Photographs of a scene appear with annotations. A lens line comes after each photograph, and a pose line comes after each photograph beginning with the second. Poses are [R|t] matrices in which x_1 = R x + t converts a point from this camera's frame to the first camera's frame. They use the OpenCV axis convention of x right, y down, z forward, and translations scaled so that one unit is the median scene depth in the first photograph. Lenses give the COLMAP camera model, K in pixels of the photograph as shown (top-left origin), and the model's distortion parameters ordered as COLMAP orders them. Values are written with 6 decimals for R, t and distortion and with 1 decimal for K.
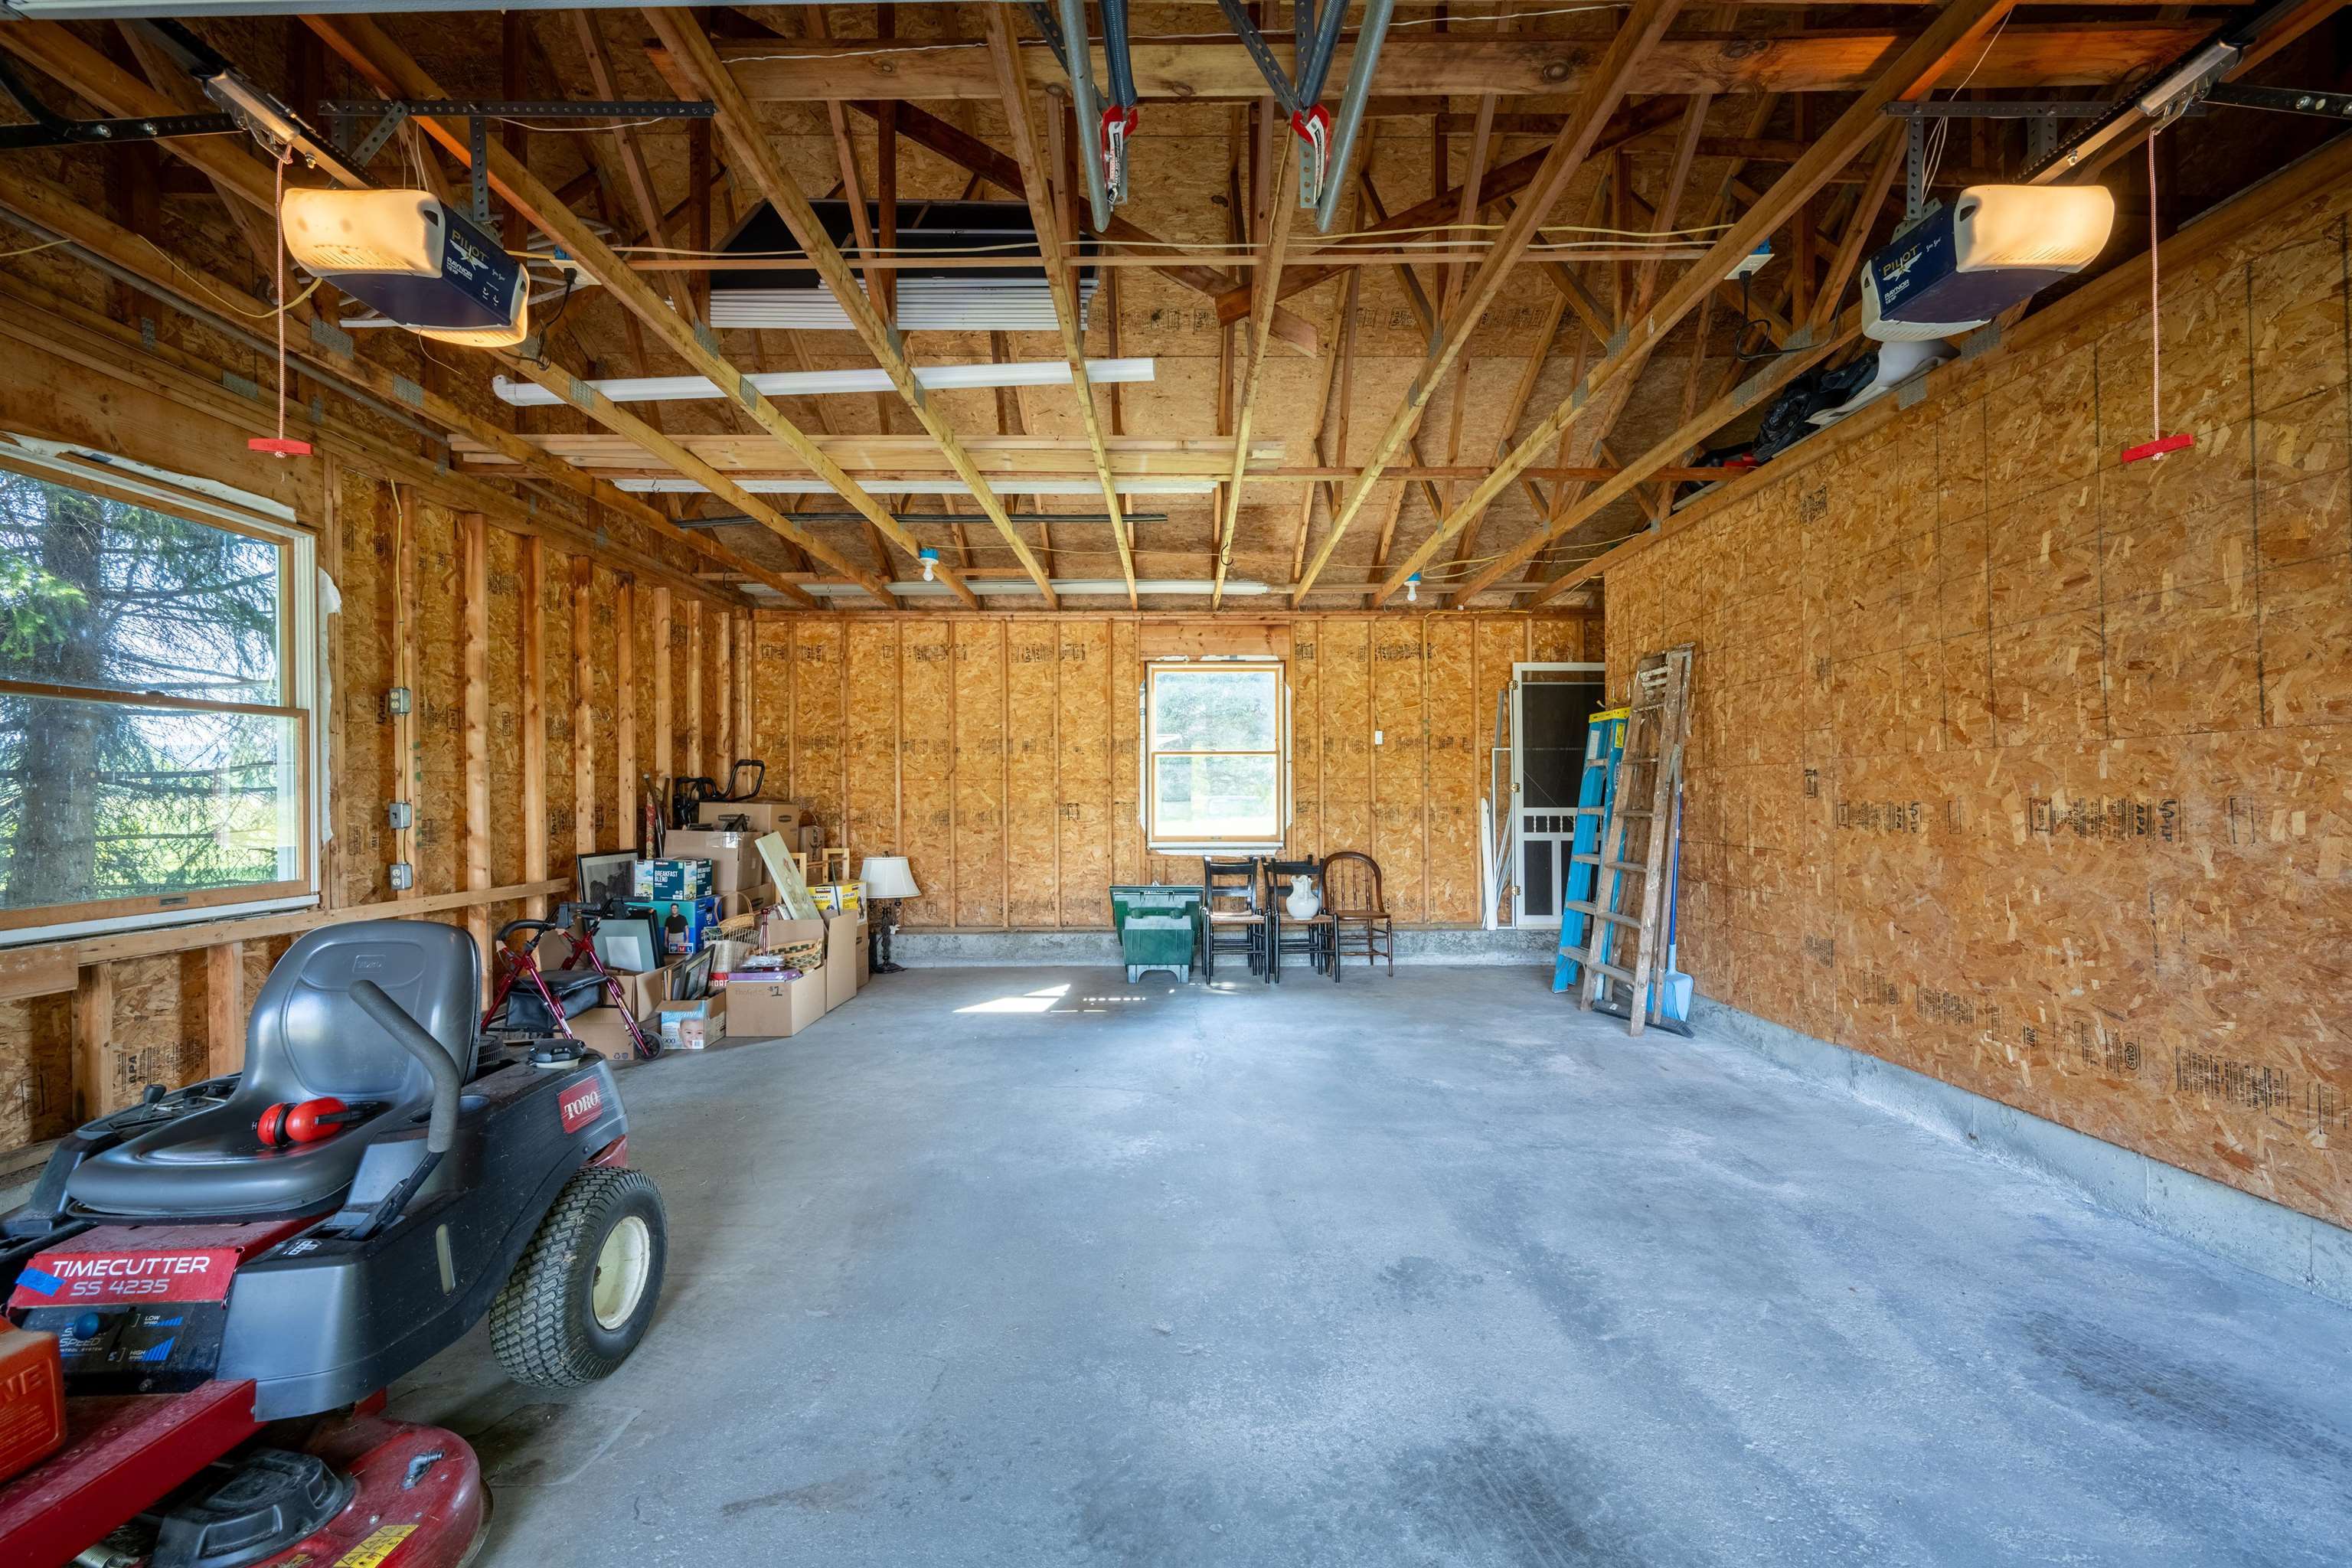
lens RADIAL K [[954.7, 0, 1176.0], [0, 954.7, 784.0], [0, 0, 1]] dist [-0.000153, -0.000481]
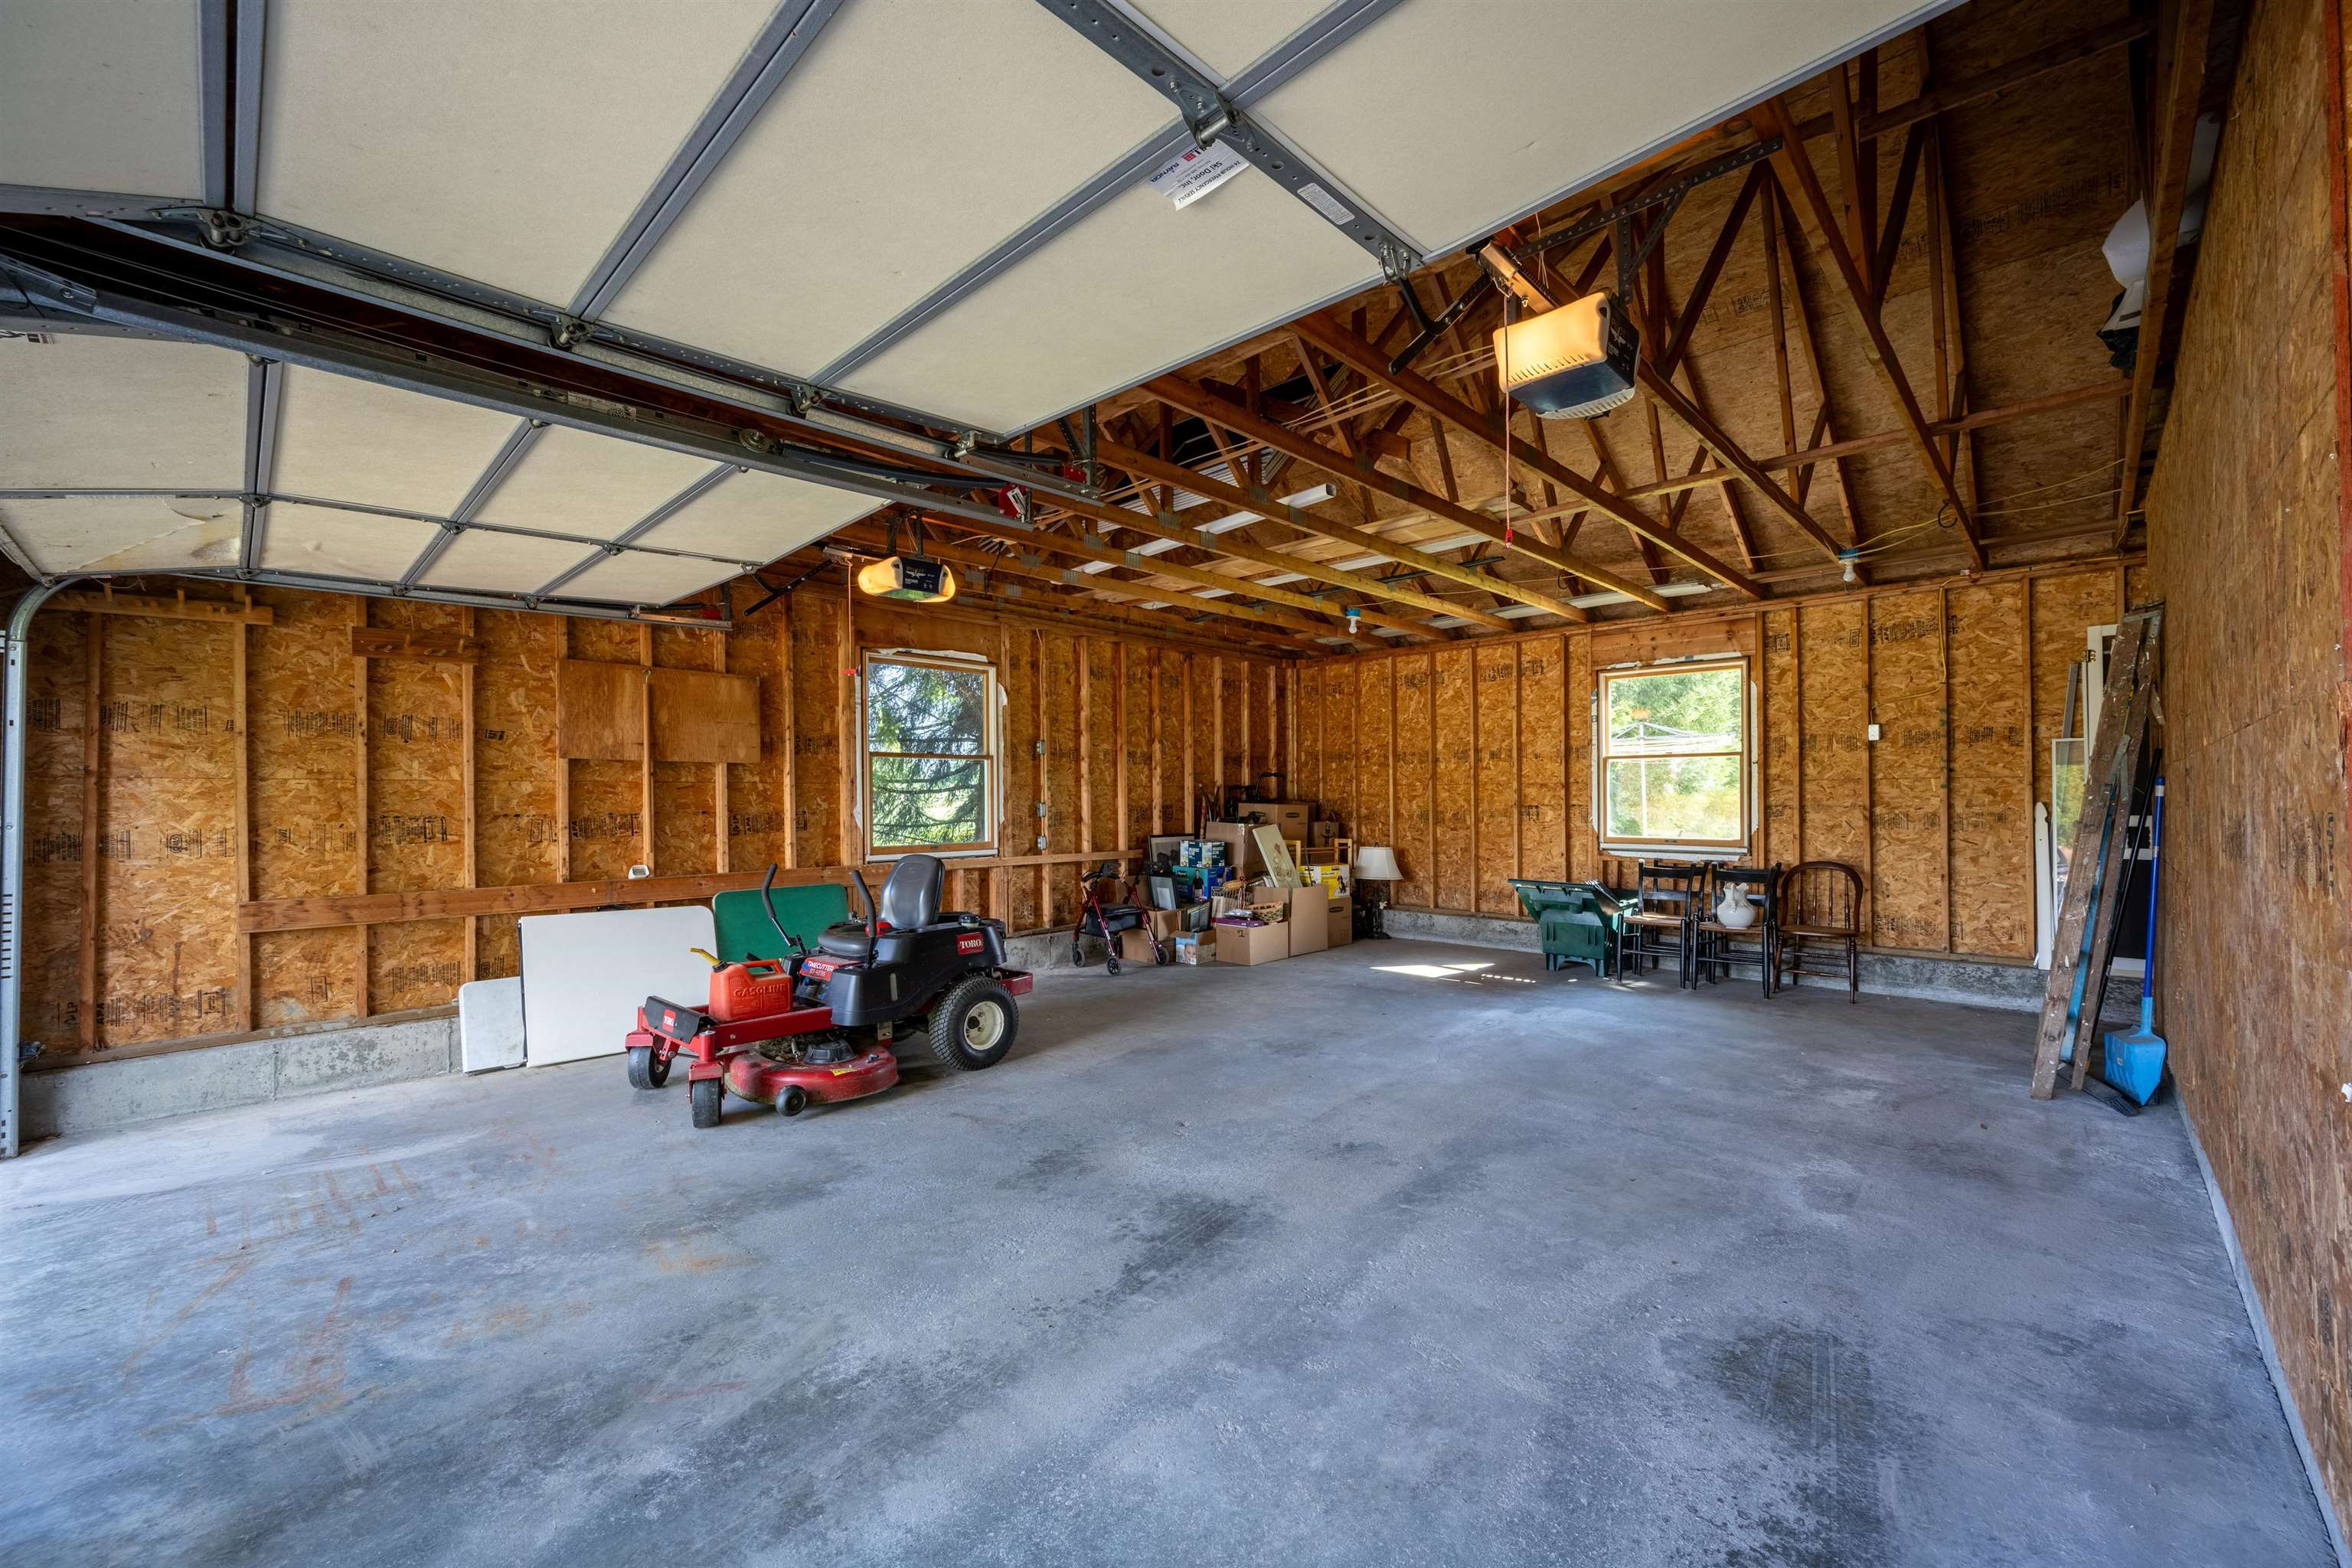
lens RADIAL K [[933.6, 0, 1186.6], [0, 933.6, 784.6], [0, 0, 1]] dist [-0.000079, -0.000249]
pose [[0.710345, -0.008292, -0.703805, 0.541688], [0.009196, 0.999955, -0.002500, -0.006949], [0.703794, -0.004696, 0.710389, -0.069810]]
